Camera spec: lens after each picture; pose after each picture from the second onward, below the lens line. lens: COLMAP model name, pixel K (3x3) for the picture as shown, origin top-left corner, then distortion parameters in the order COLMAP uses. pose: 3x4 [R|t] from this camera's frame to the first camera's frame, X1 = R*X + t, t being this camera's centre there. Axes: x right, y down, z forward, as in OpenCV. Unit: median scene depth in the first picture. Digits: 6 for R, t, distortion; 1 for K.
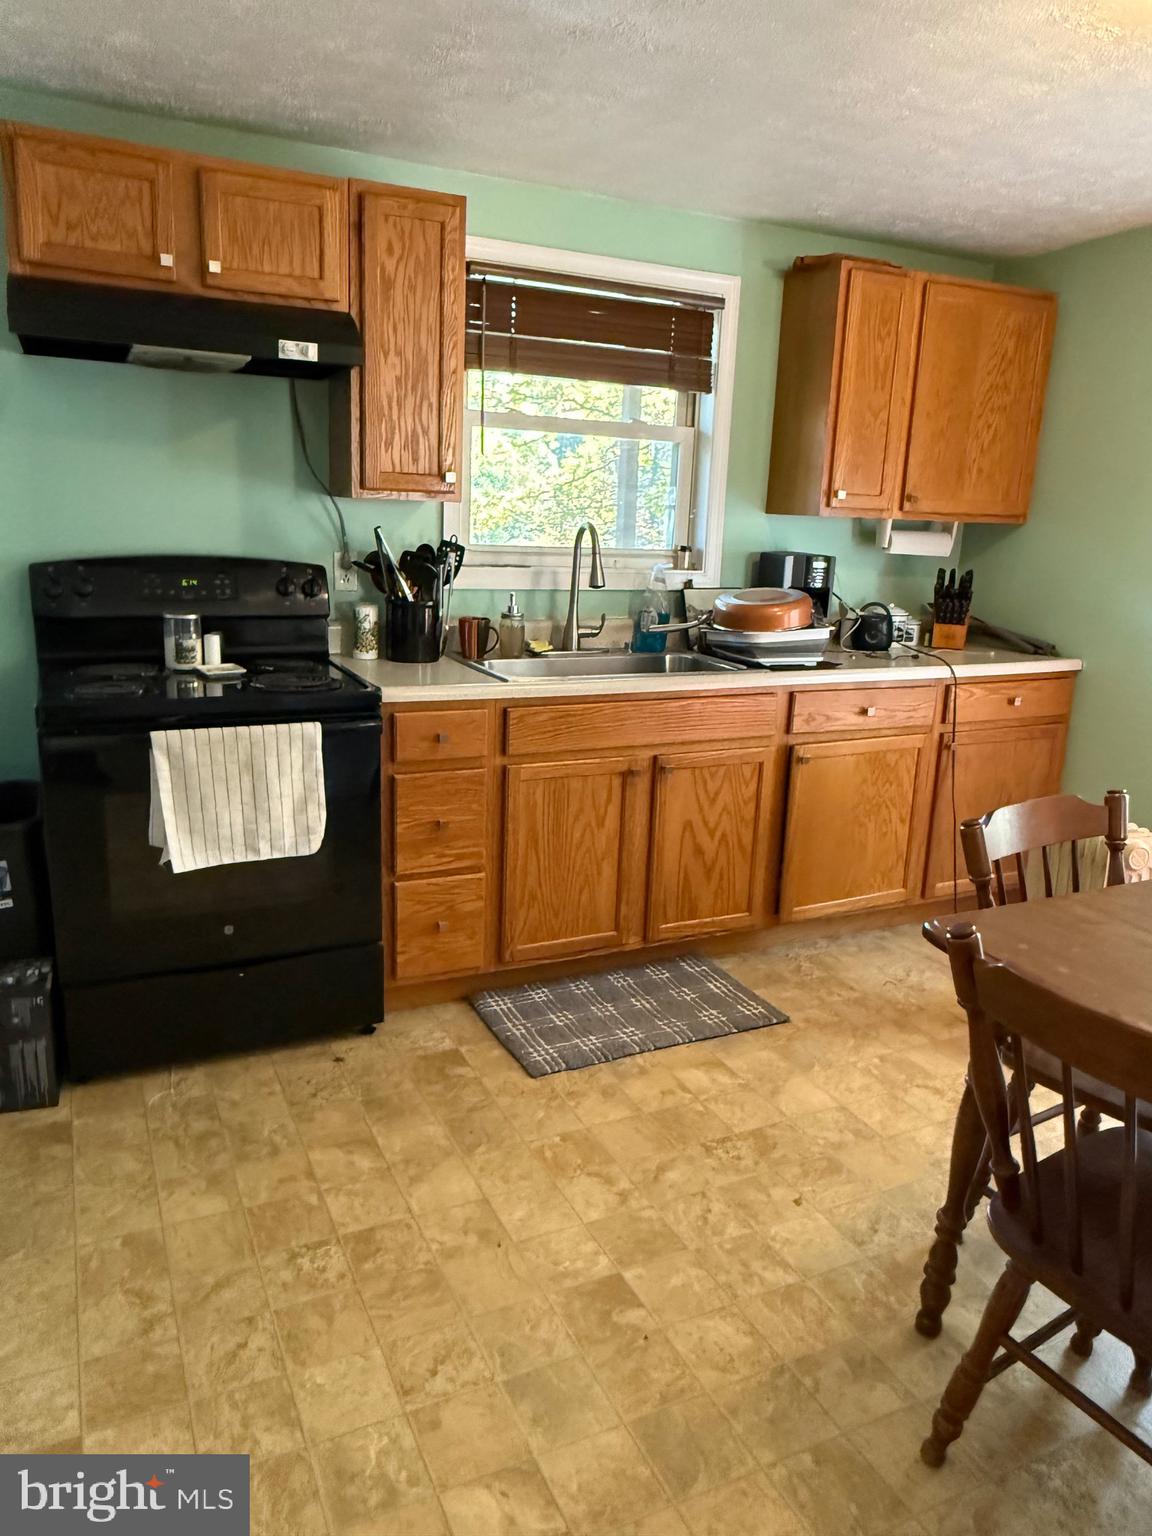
lens RADIAL K [[1111.4, 0, 576.0], [0, 1111.4, 768.0], [0, 0, 1]] dist [0.053780, -0.000551]
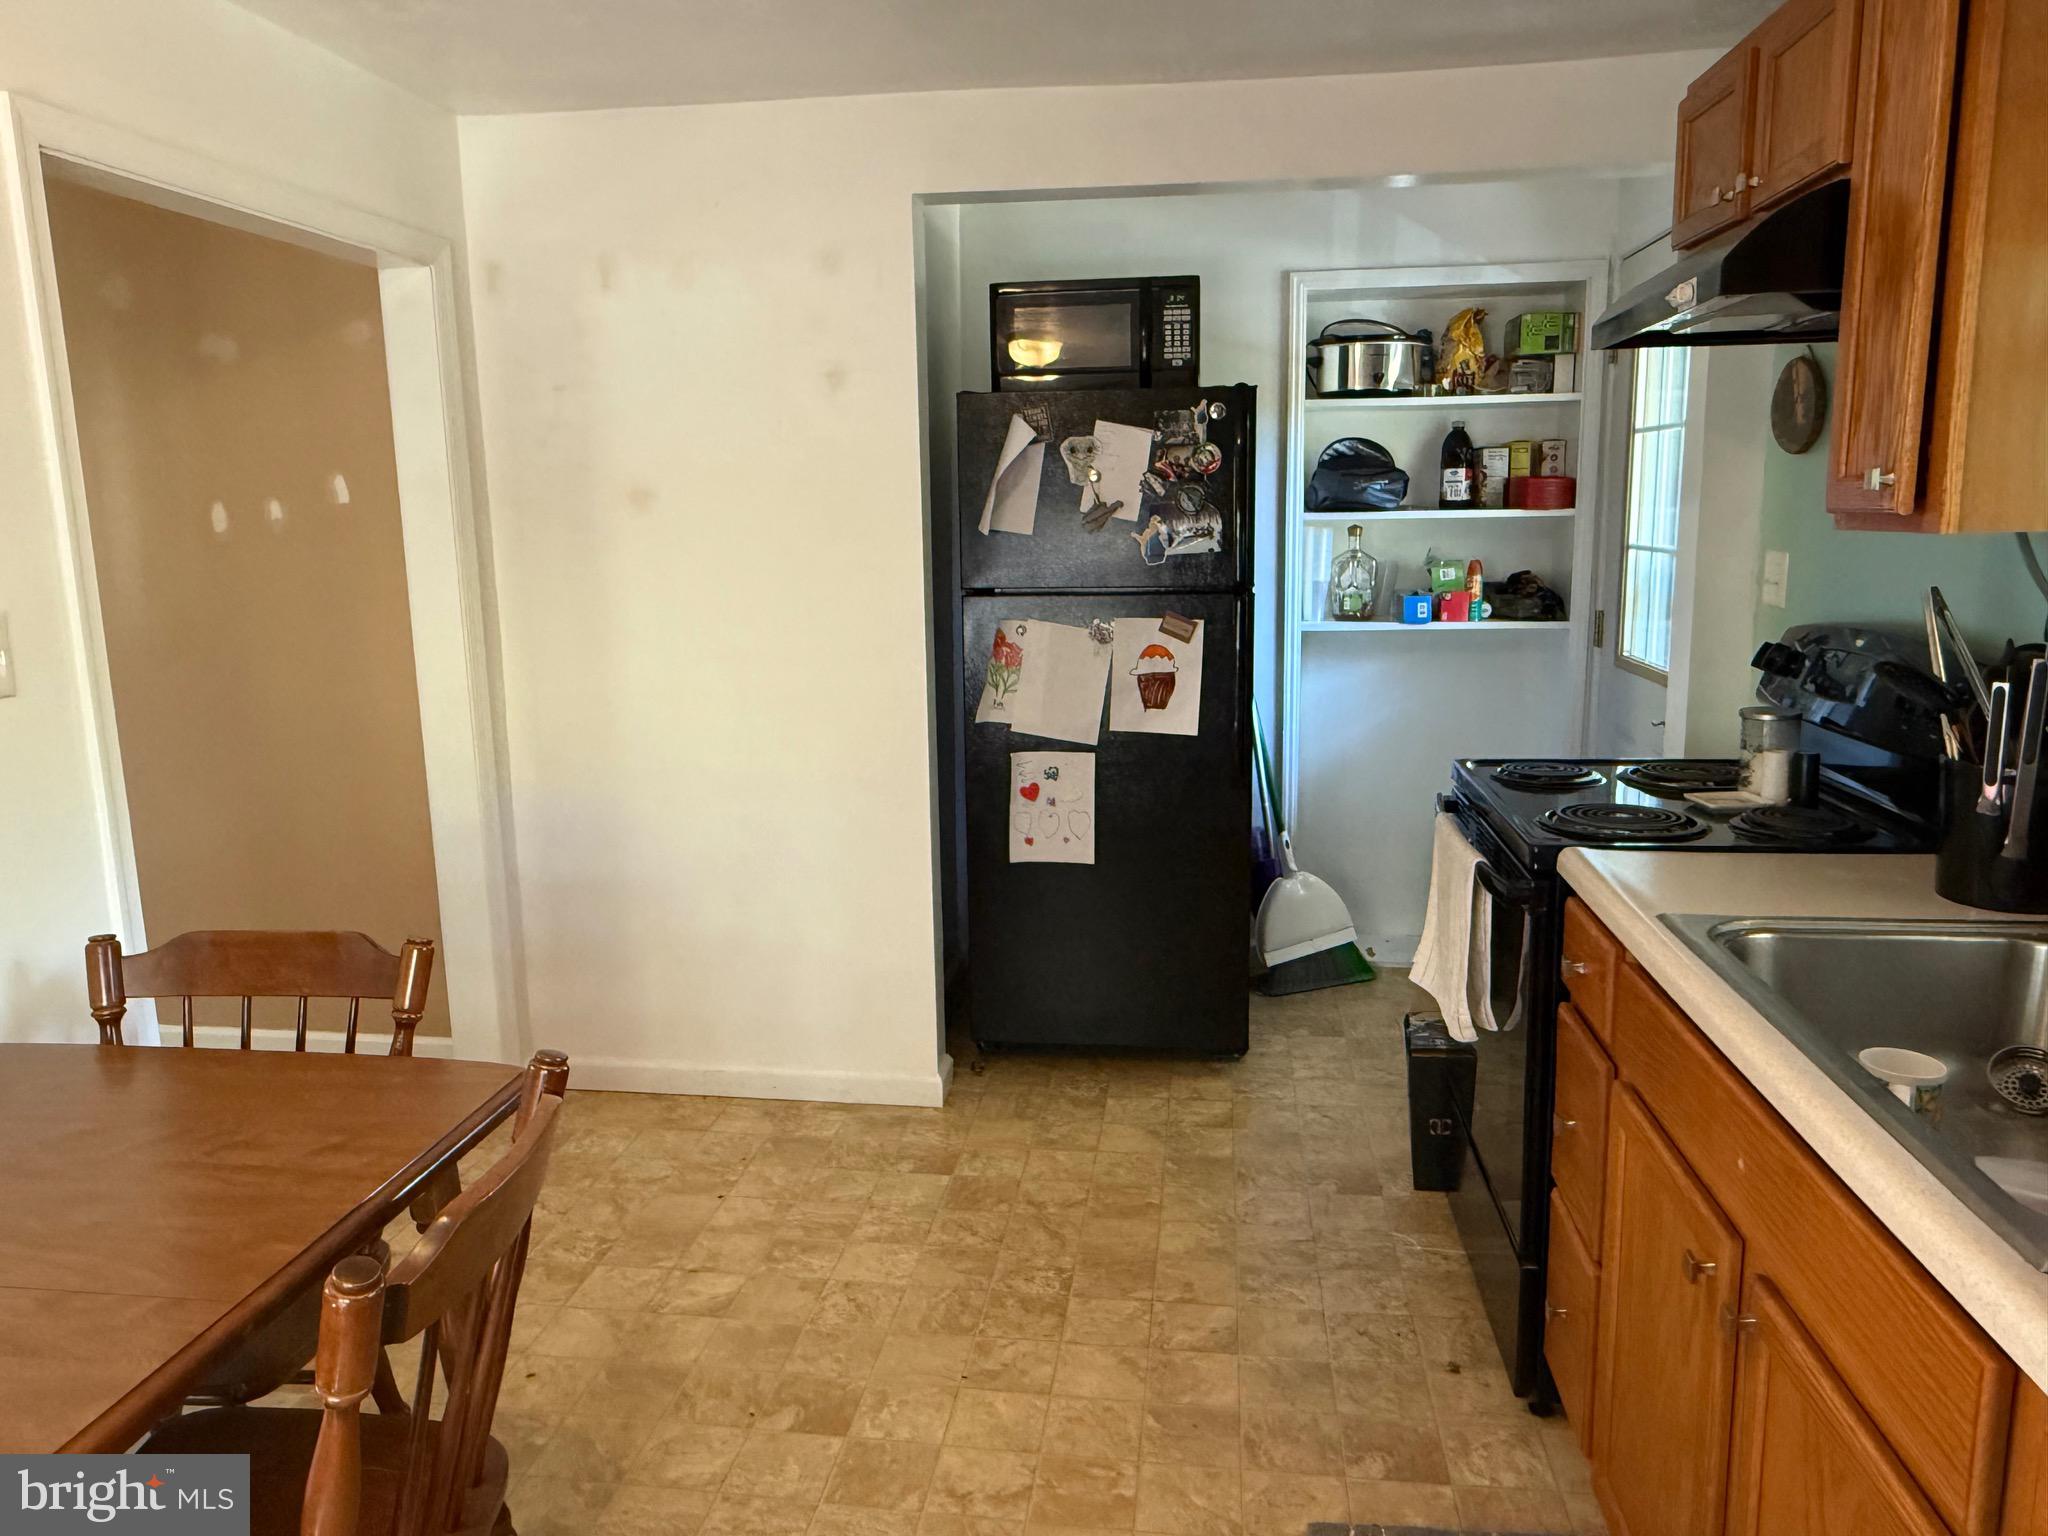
lens RADIAL K [[1481.8, 0, 995.4], [0, 1481.8, 774.9], [0, 0, 1]] dist [0.053780, -0.000551]
pose [[-0.567962, 0.119270, -0.814367, 0.801765], [-0.191774, 0.943034, 0.271862, -0.332026], [0.800401, 0.310581, -0.512735, 1.461917]]
